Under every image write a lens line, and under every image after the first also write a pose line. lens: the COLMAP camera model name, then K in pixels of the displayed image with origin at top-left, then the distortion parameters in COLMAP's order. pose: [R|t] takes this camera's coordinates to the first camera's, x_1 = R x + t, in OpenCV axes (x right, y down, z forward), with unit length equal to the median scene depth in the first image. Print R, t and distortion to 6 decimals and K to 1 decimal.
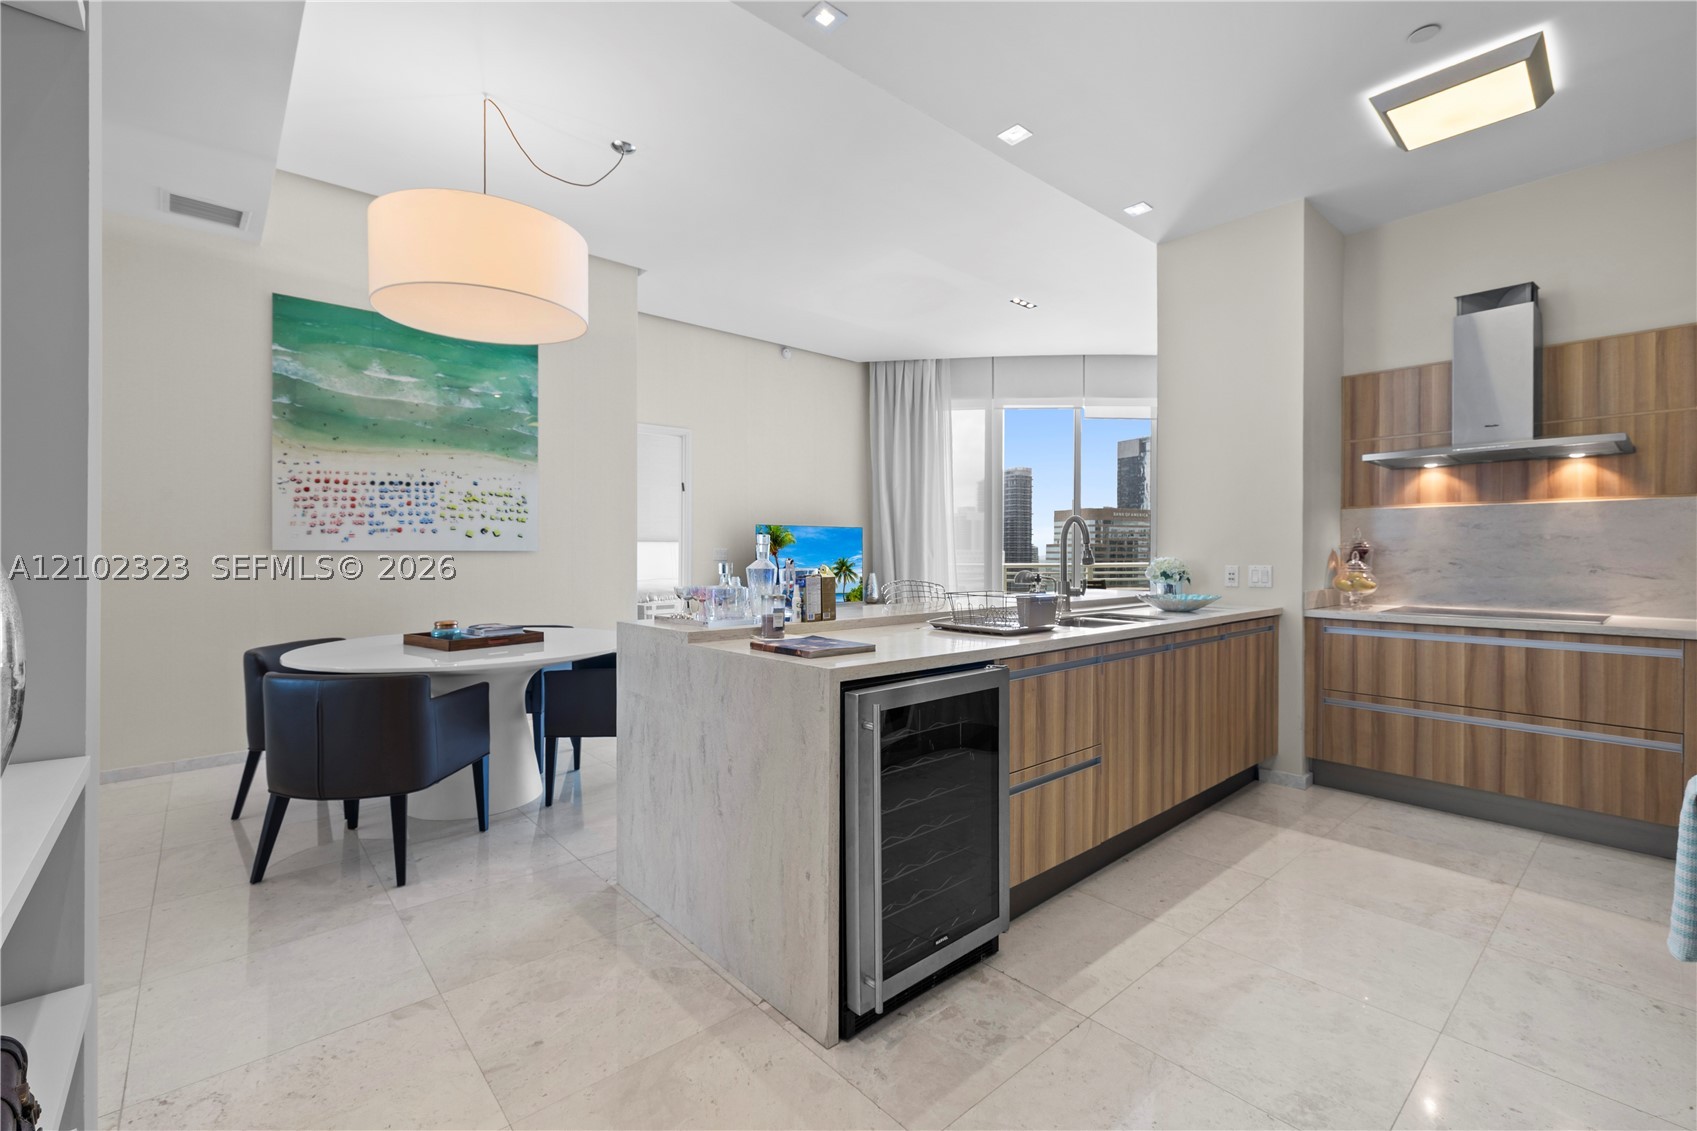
lens RADIAL K [[731.1, 0, 854.4], [0, 731.1, 555.0], [0, 0, 1]] dist [0.000477, -0.000031]
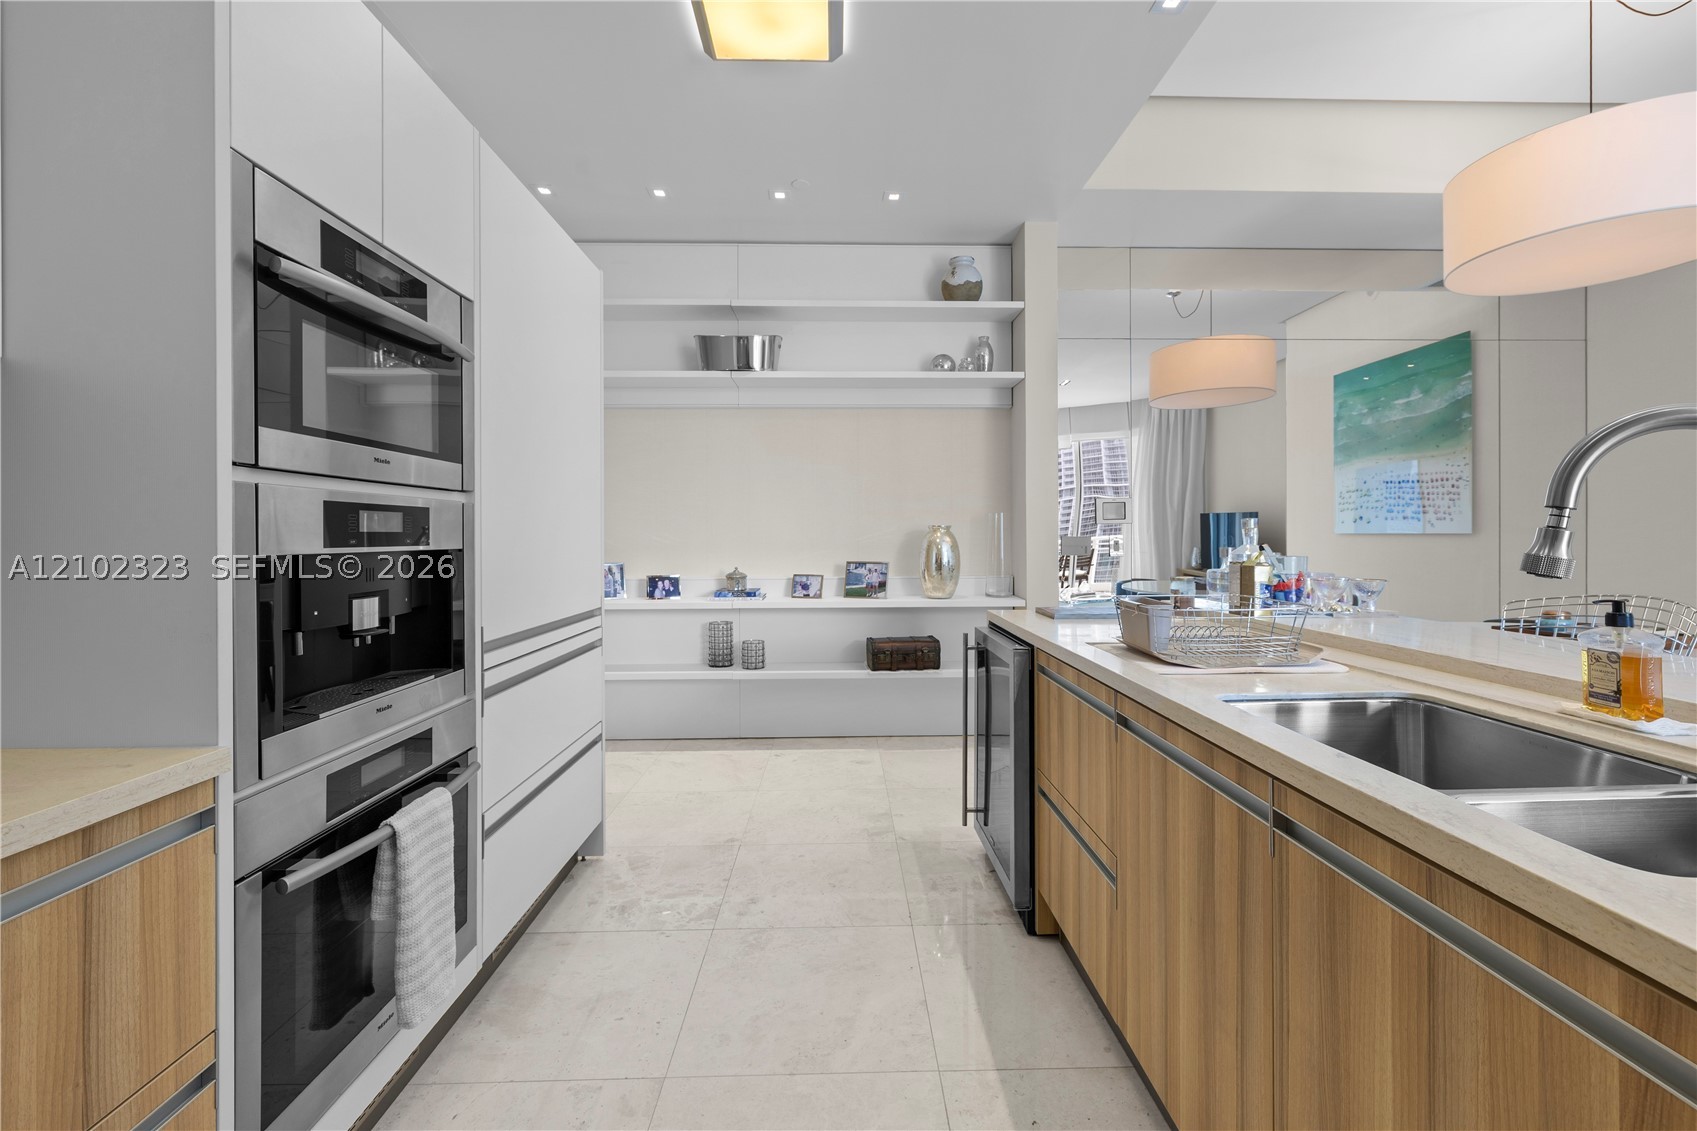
lens RADIAL K [[728.6, 0, 866.6], [0, 728.6, 540.9], [0, 0, 1]] dist [0.000662, 0.000047]
pose [[-0.631419, 0.005038, -0.775425, 0.724182], [-0.000002, 0.999979, 0.006499, -0.003759], [0.775442, 0.004106, -0.631406, 0.950822]]
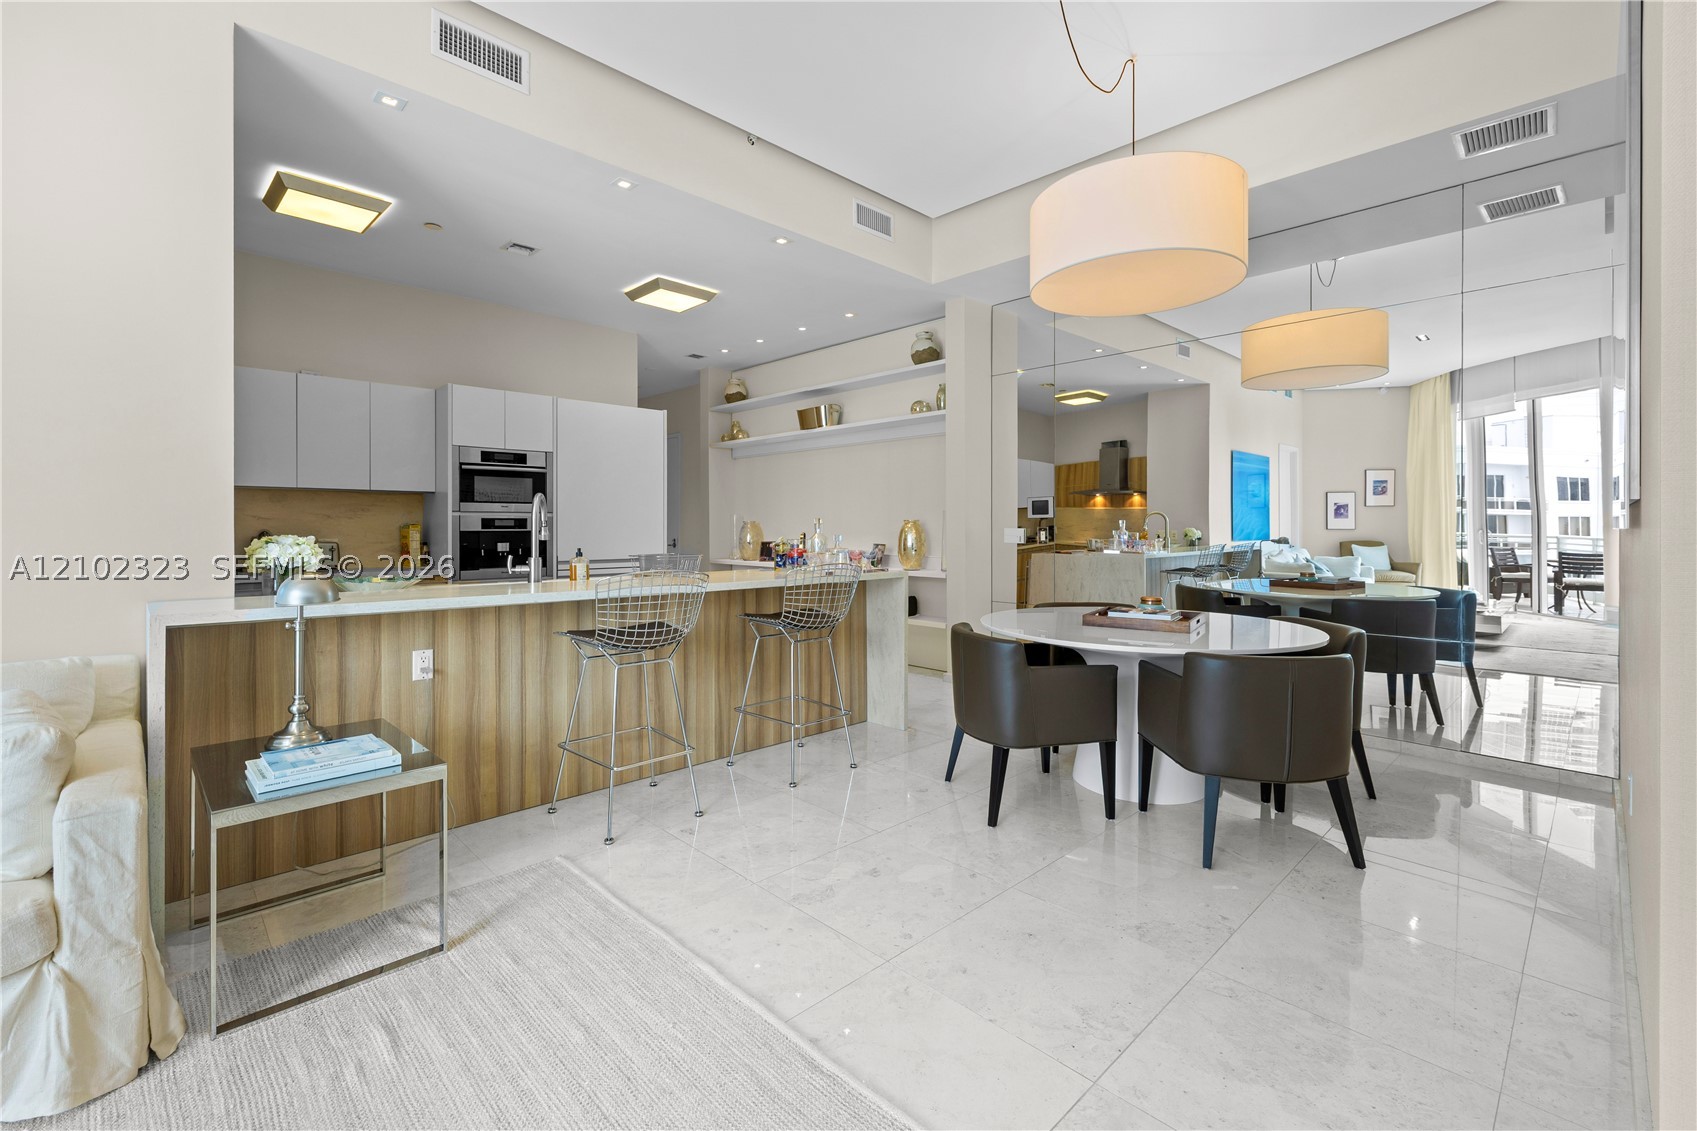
lens RADIAL K [[731.4, 0, 844.7], [0, 731.4, 531.1], [0, 0, 1]] dist [0.000266, 0.000298]
pose [[-0.999013, -0.002378, -0.044359, -0.087286], [-0.002765, 0.999959, 0.008663, -0.009837], [0.044336, 0.008777, -0.998978, 2.080917]]
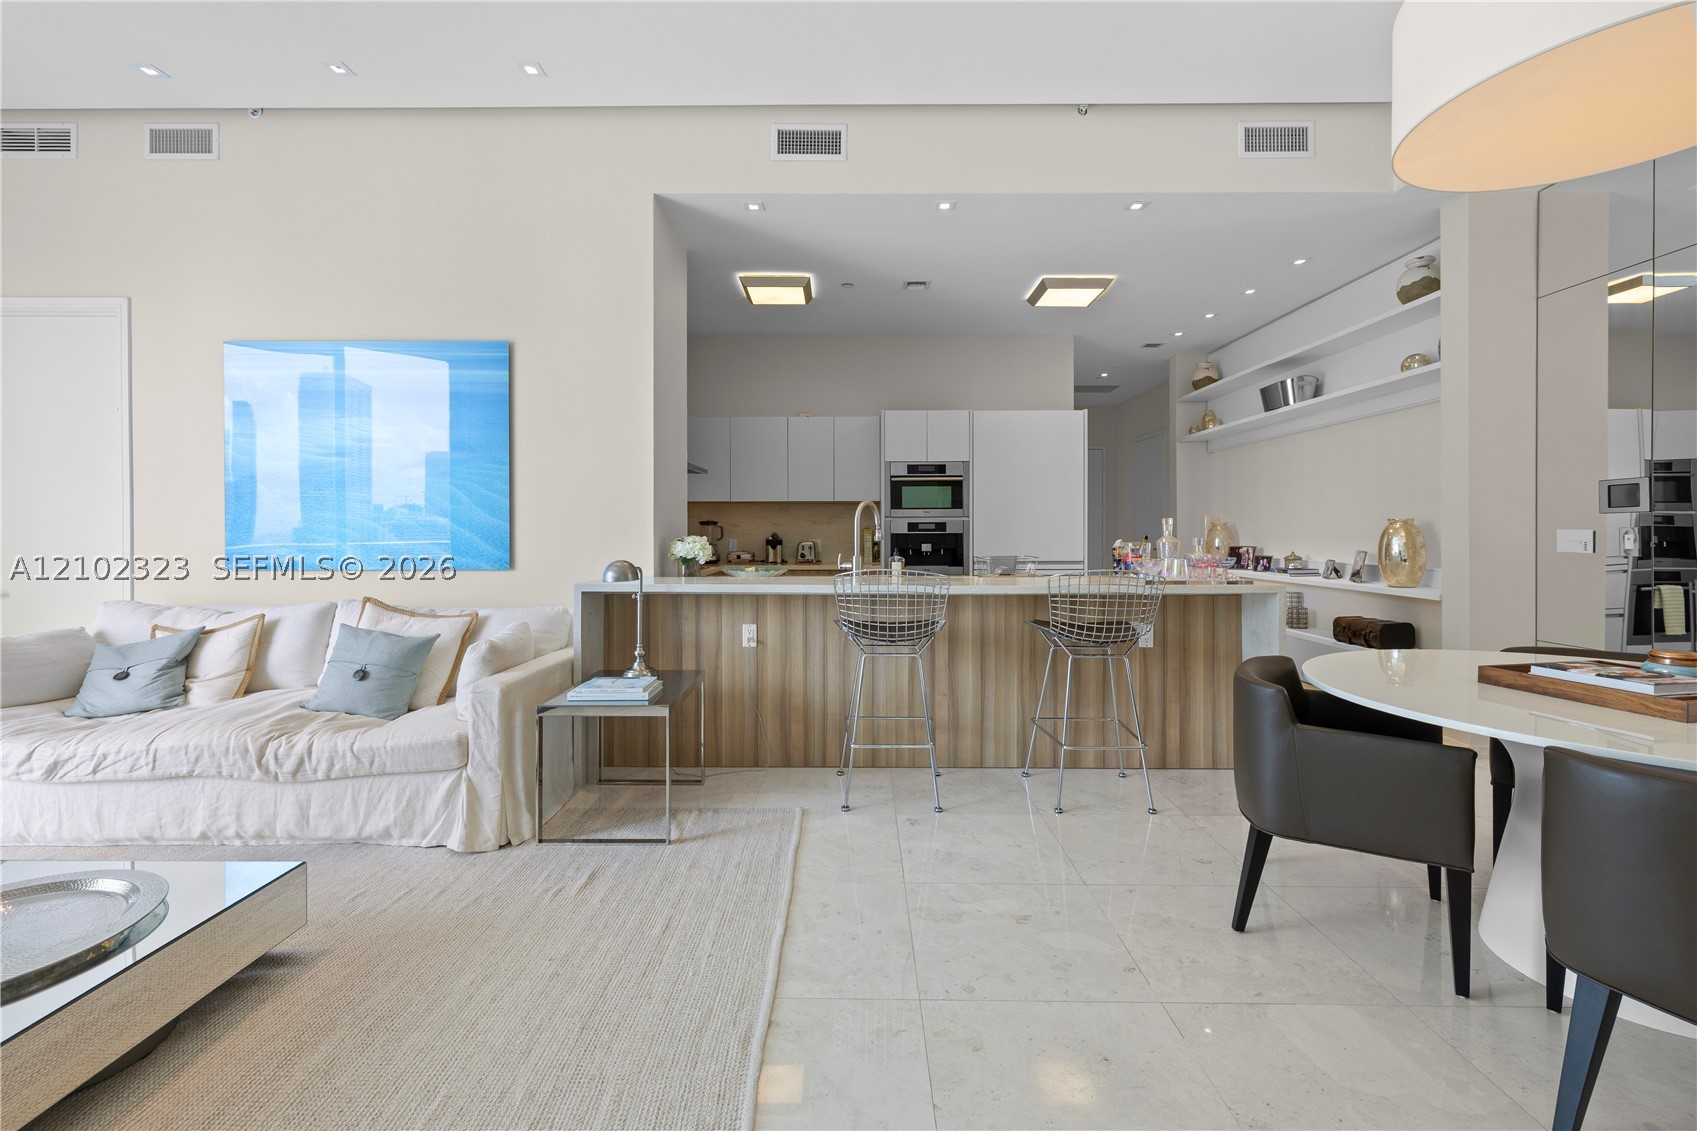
lens RADIAL K [[723.5, 0, 848.0], [0, 723.5, 535.8], [0, 0, 1]] dist [0.002104, 0.000351]
pose [[-0.740778, -0.004886, 0.671732, -0.477762], [0.002902, 0.999941, 0.010473, -0.007755], [-0.671744, 0.009707, -0.740720, 1.922441]]
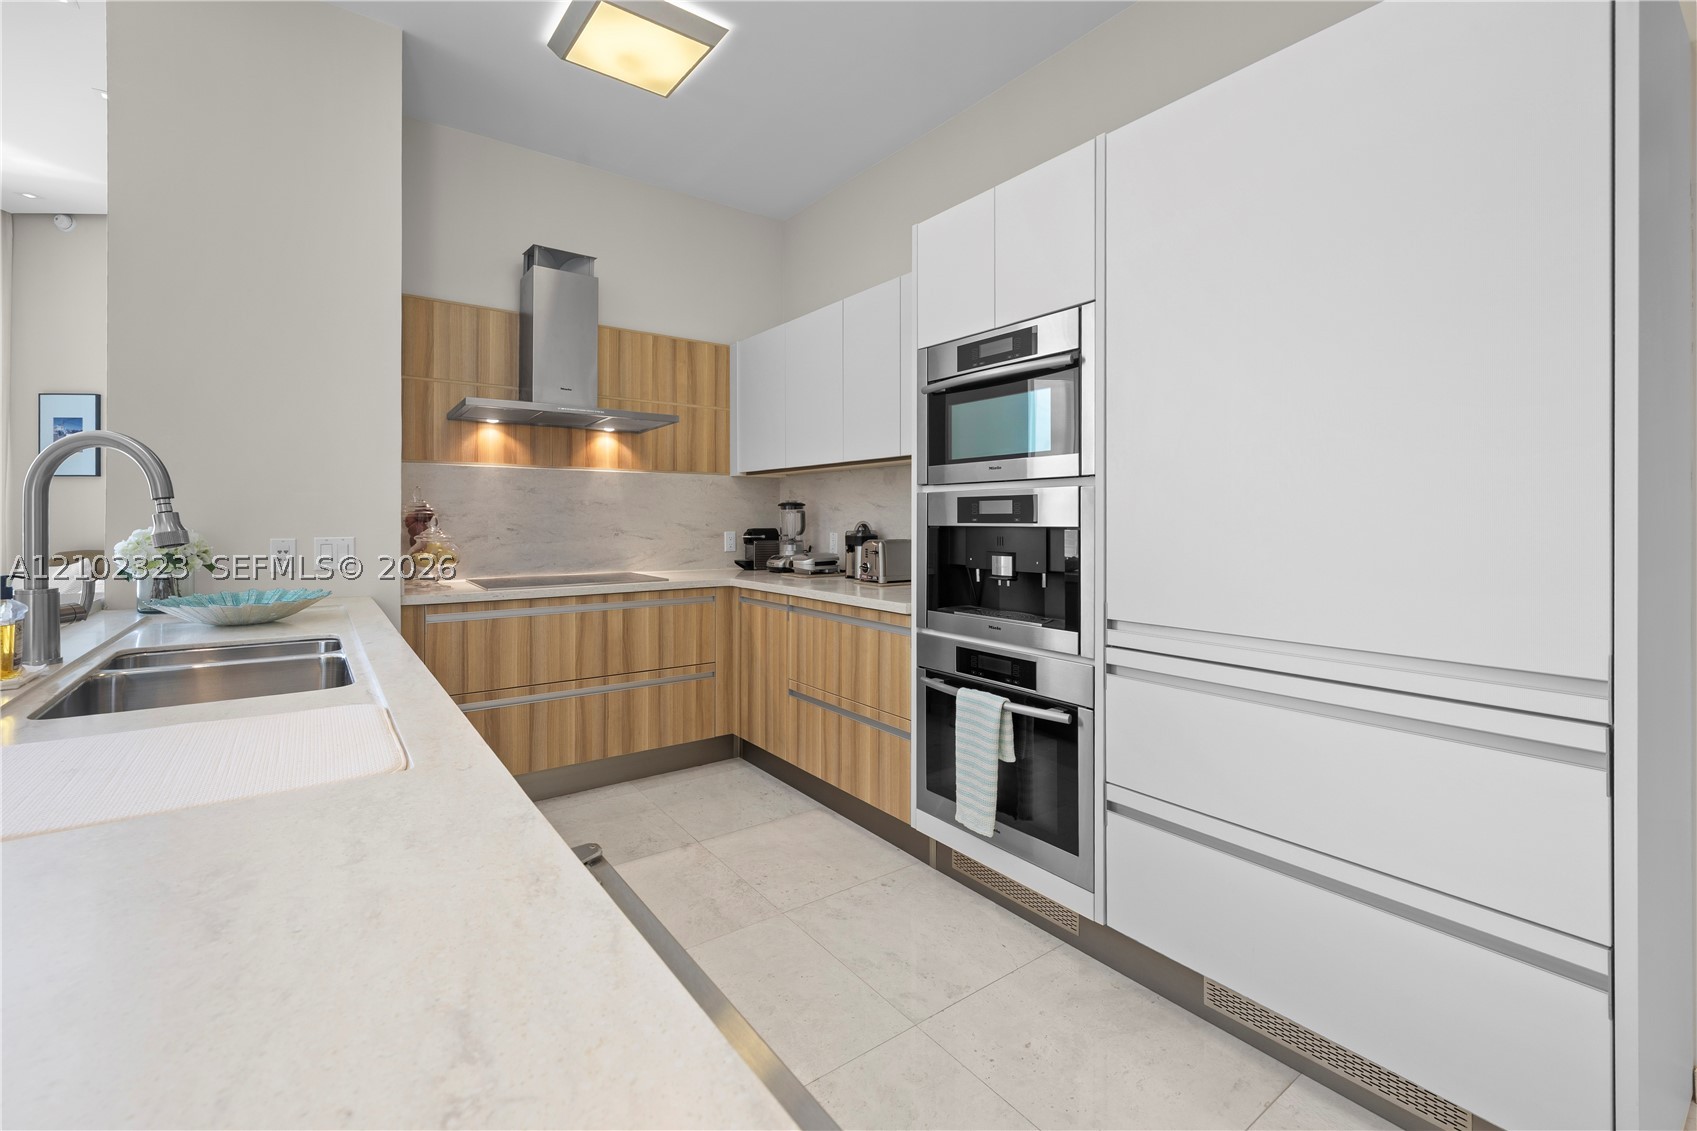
lens RADIAL K [[733.3, 0, 853.9], [0, 733.3, 515.6], [0, 0, 1]] dist [0.003112, 0.000099]
pose [[0.084154, 0.002275, 0.996450, -0.085000], [0.002010, 0.999995, -0.002453, -0.003171], [-0.996451, 0.002210, 0.084150, 0.542083]]
